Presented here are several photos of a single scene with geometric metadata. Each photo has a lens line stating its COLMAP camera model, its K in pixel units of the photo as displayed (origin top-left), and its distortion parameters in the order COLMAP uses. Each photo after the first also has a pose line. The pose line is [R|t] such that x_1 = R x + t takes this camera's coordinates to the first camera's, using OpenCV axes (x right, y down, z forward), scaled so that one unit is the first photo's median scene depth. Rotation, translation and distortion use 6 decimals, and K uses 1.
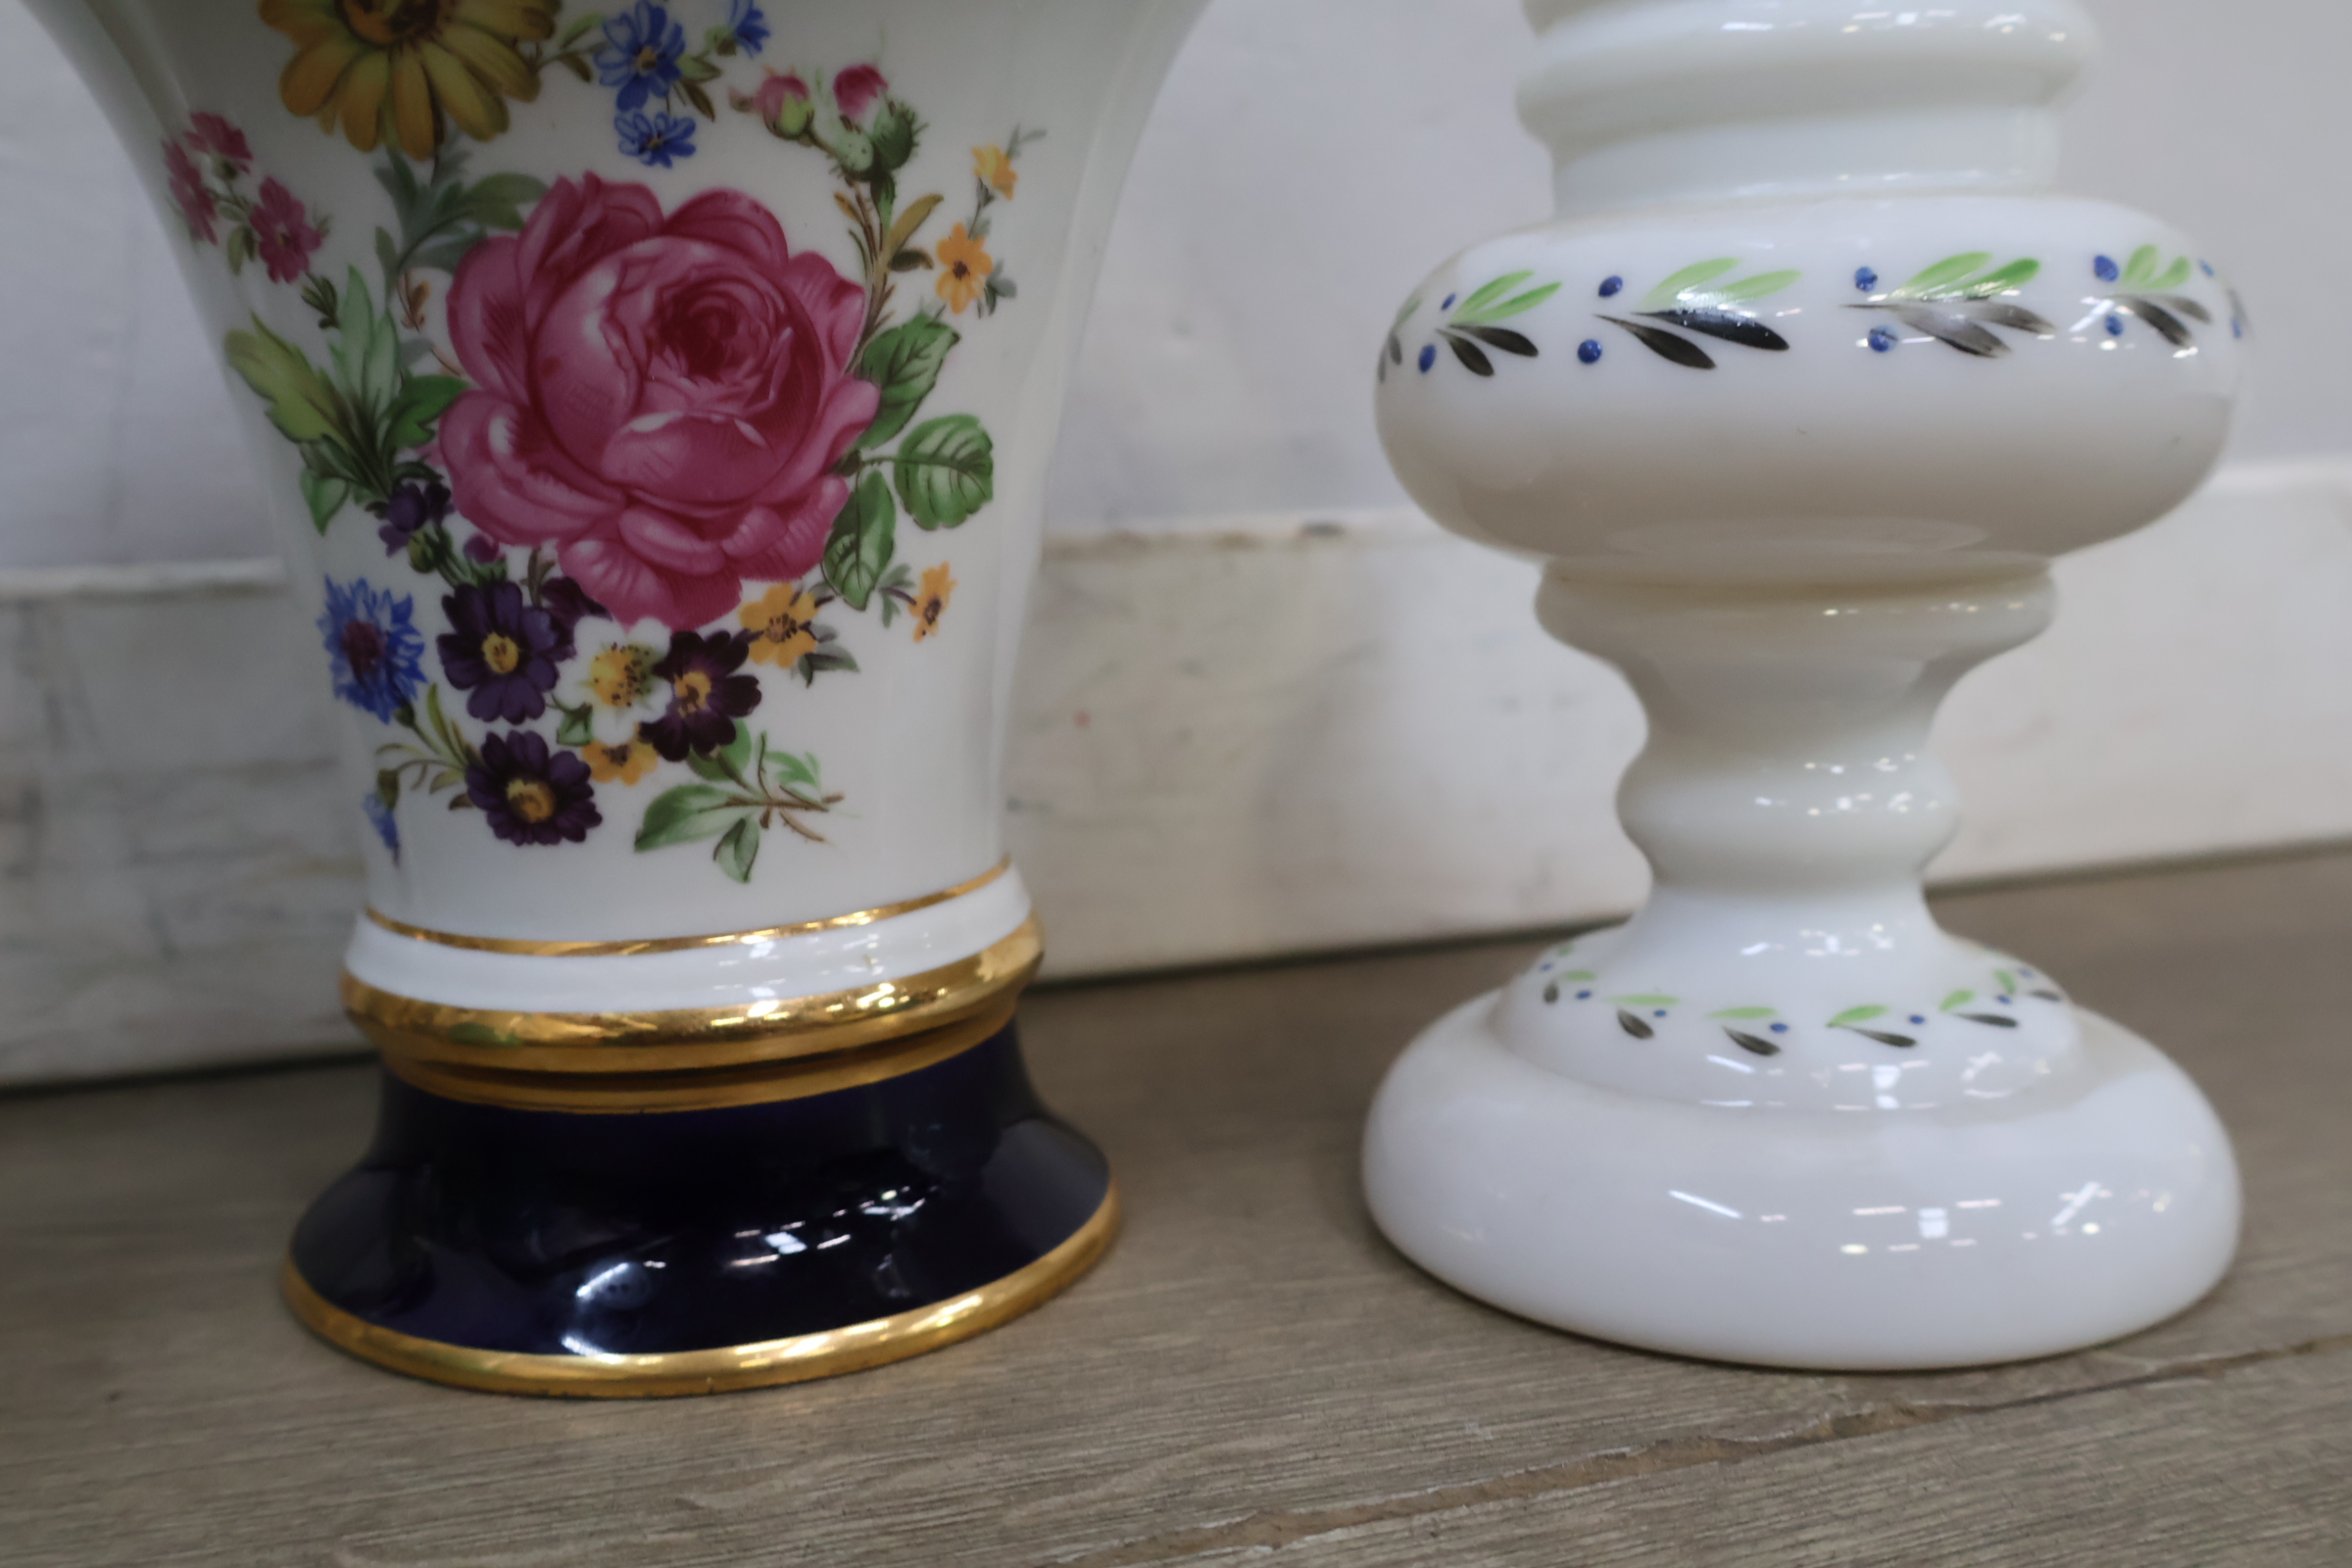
lens RADIAL K [[2302.5, 0, 1173.2], [0, 2302.5, 789.1], [0, 0, 1]] dist [0.014150, 0.000000]
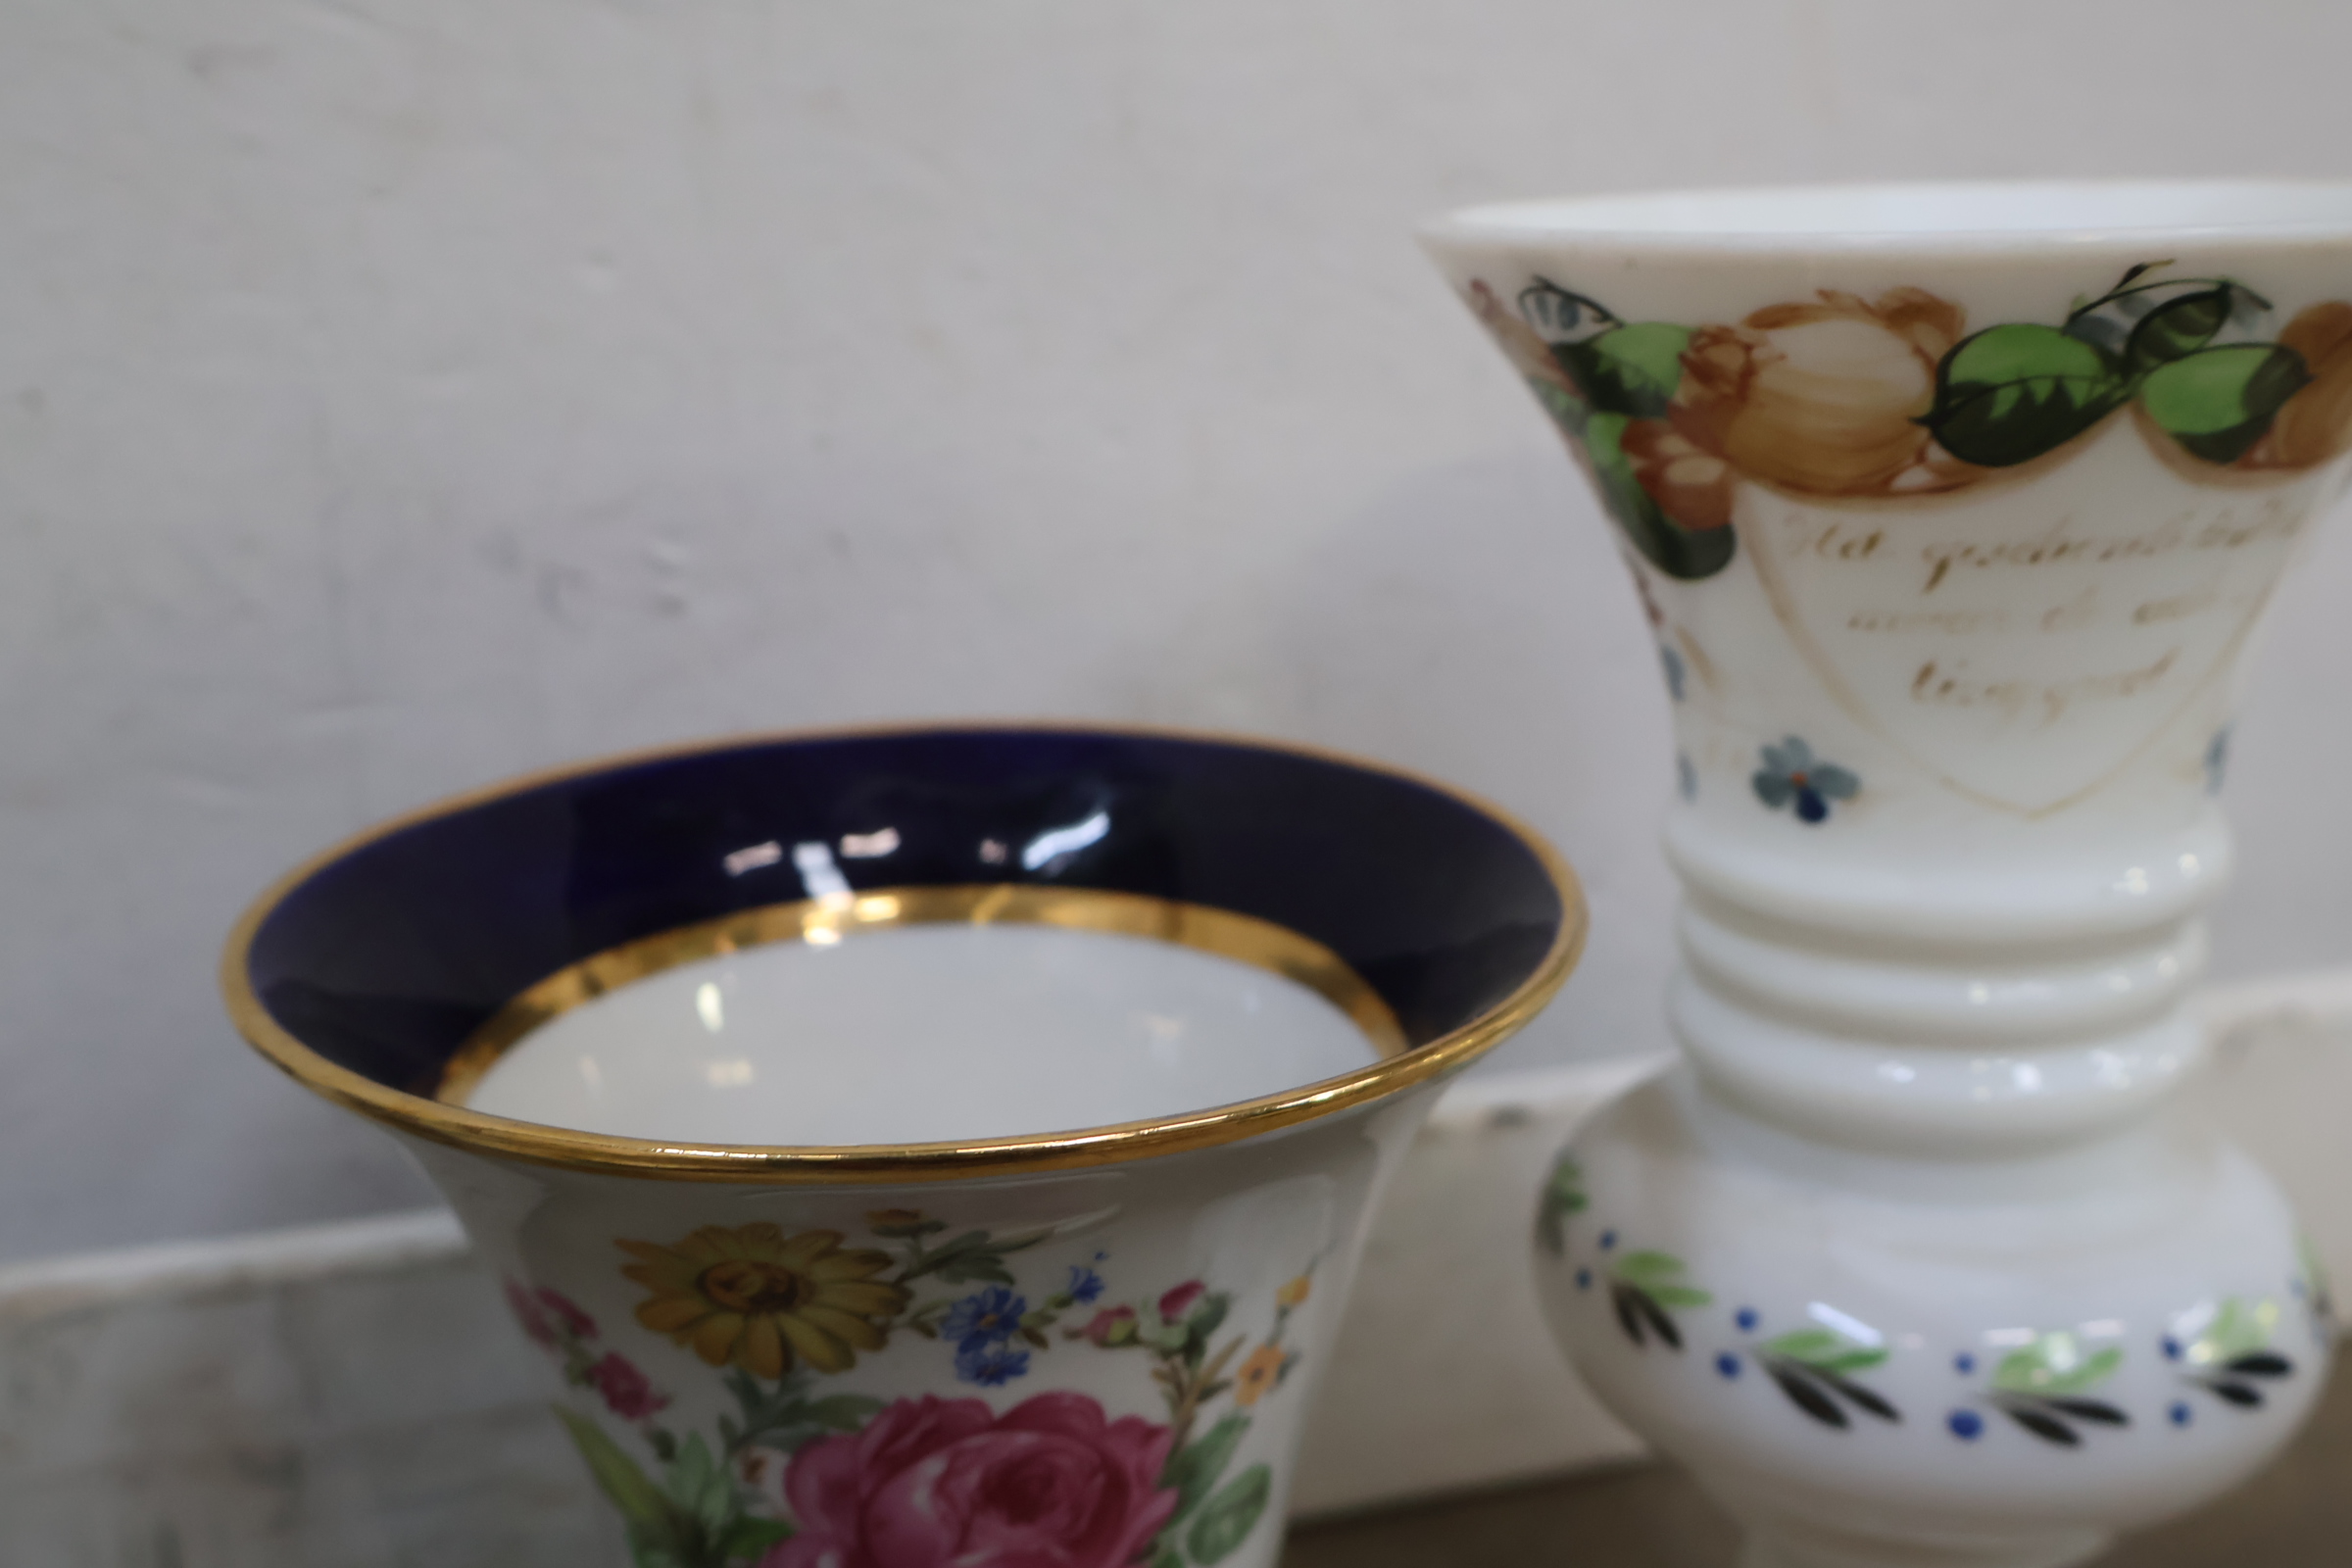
lens RADIAL K [[2302.5, 0, 1170.0], [0, 2302.5, 779.5], [0, 0, 1]] dist [0.014150, 0.000000]
pose [[0.999753, 0.016659, -0.014690, -0.127384], [-0.015182, 0.995315, 0.095487, -0.625839], [0.016212, -0.095241, 0.995322, -0.016605]]
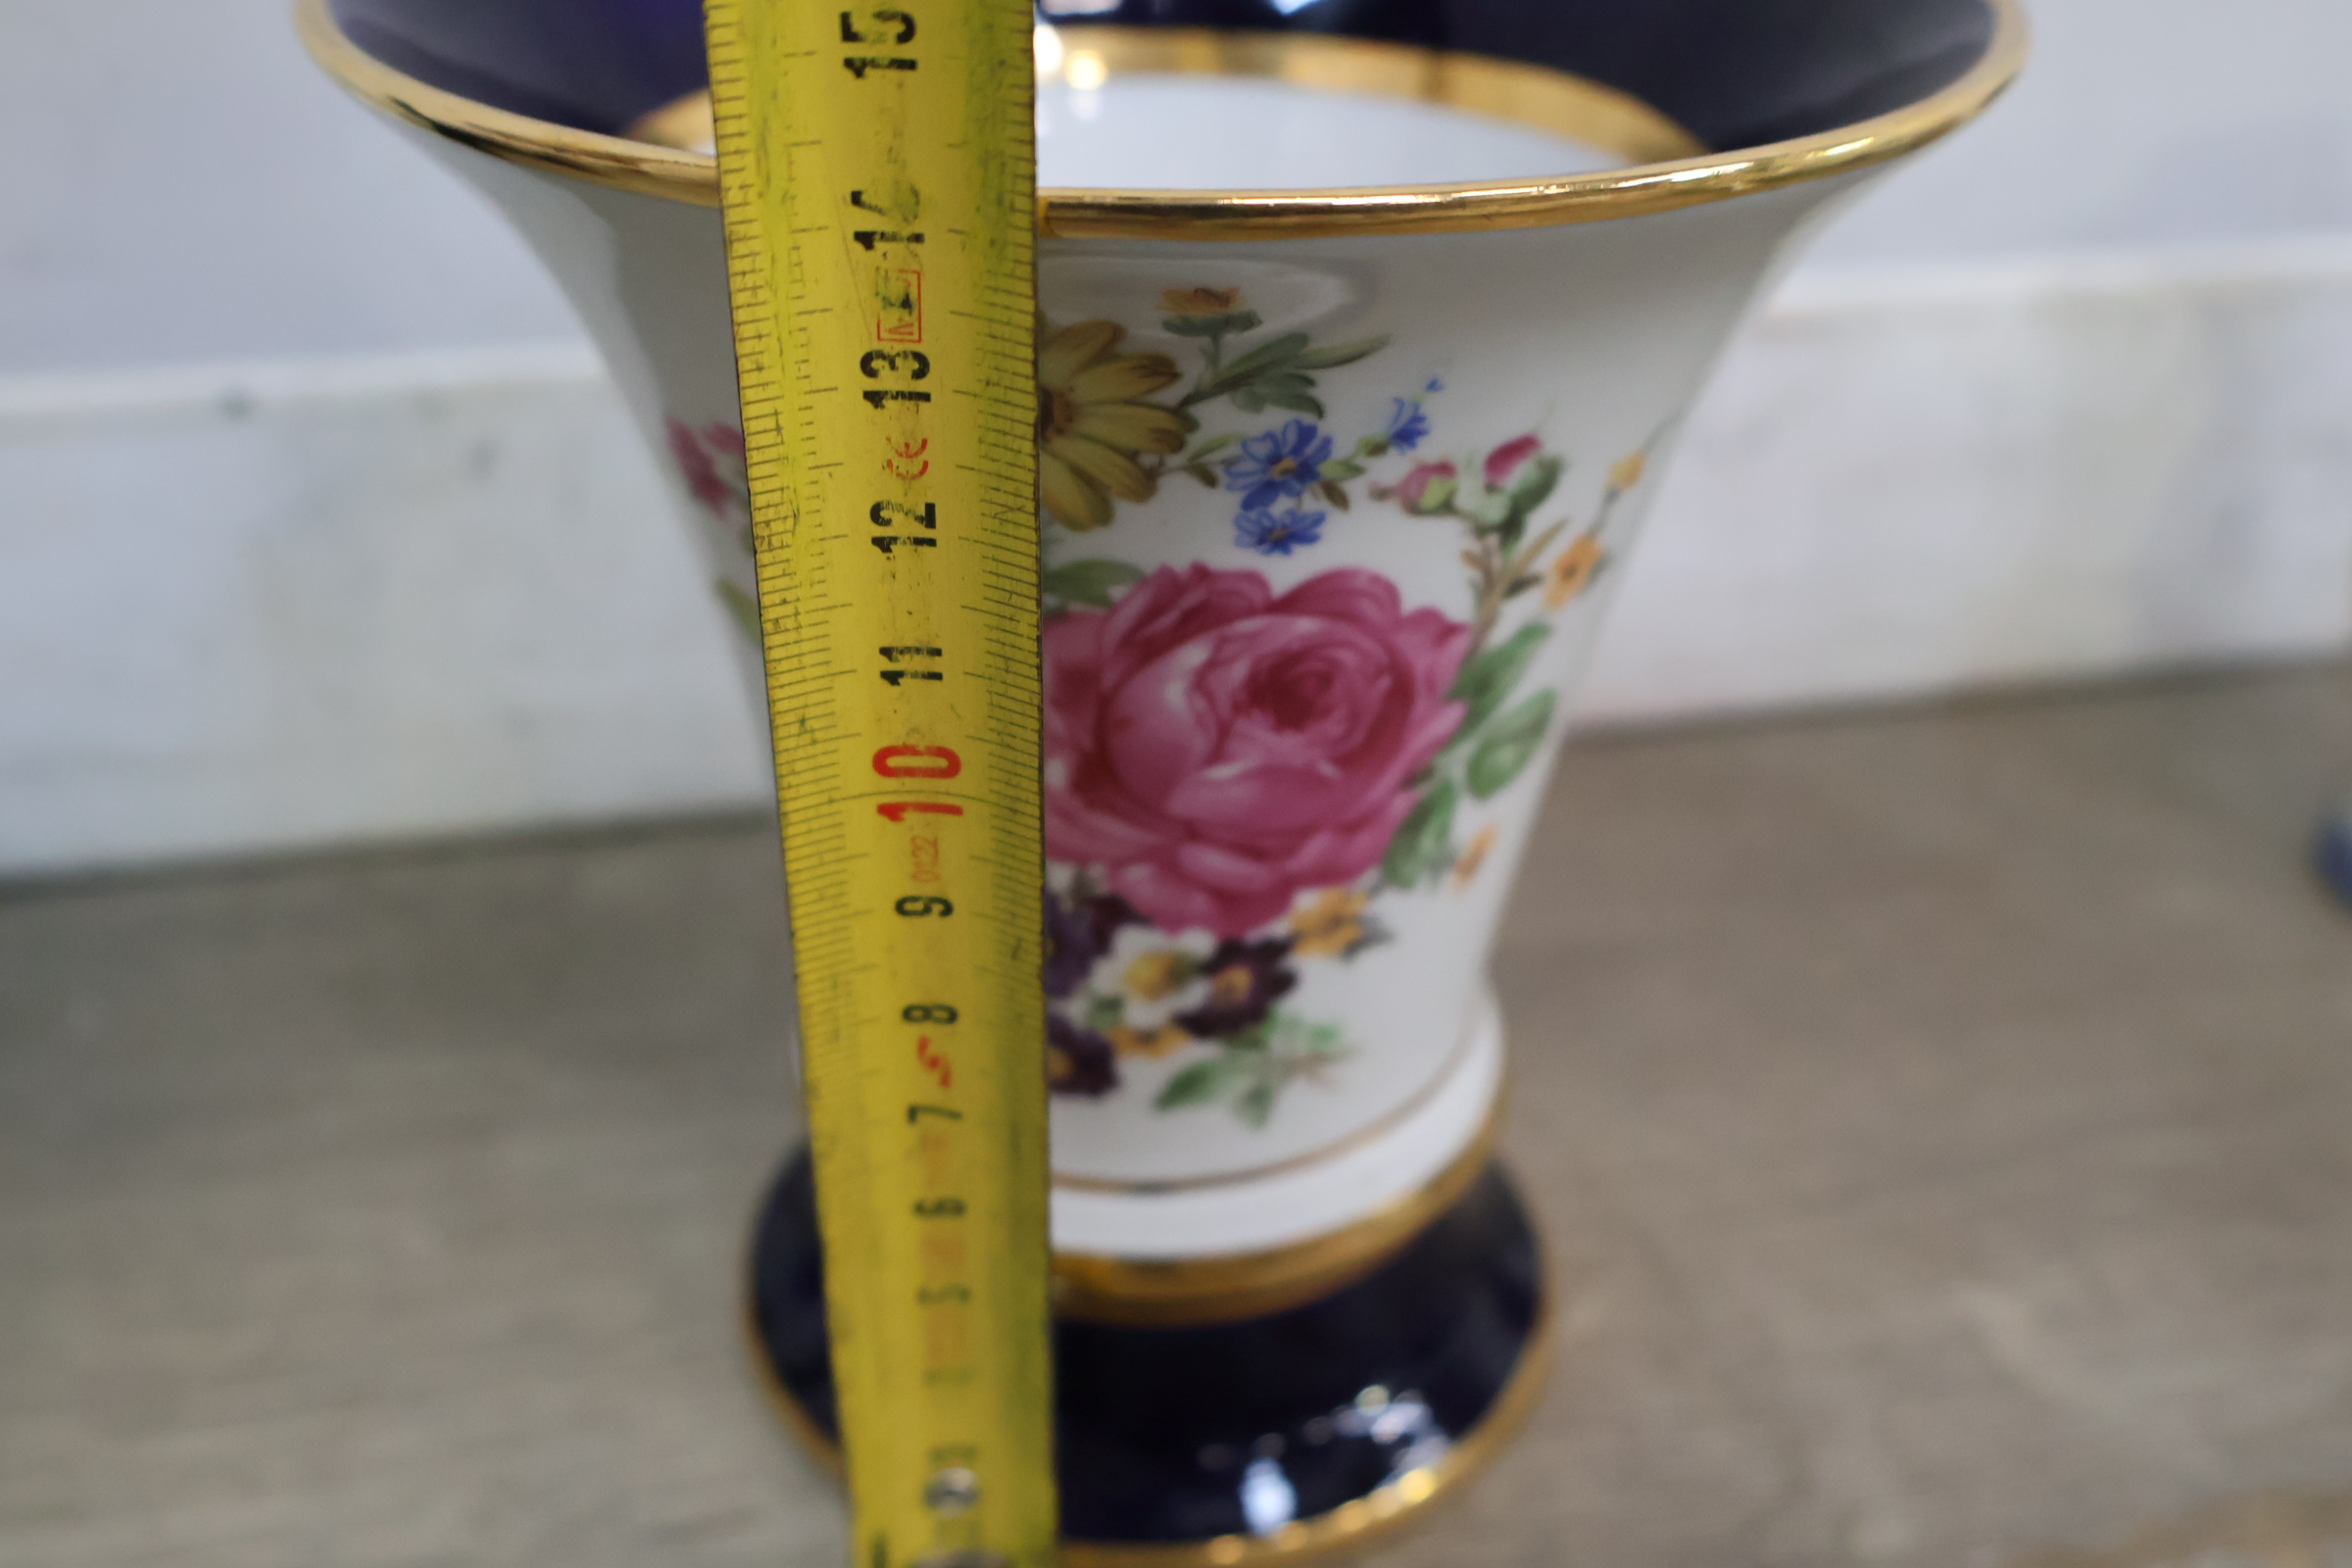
lens RADIAL K [[2302.5, 0, 1185.9], [0, 2302.5, 781.4], [0, 0, 1]] dist [0.014150, 0.000000]
pose [[0.998623, 0.051603, -0.009447, -0.236547], [-0.045064, 0.935988, 0.349135, -0.472766], [0.026859, -0.348229, 0.937025, 0.163860]]
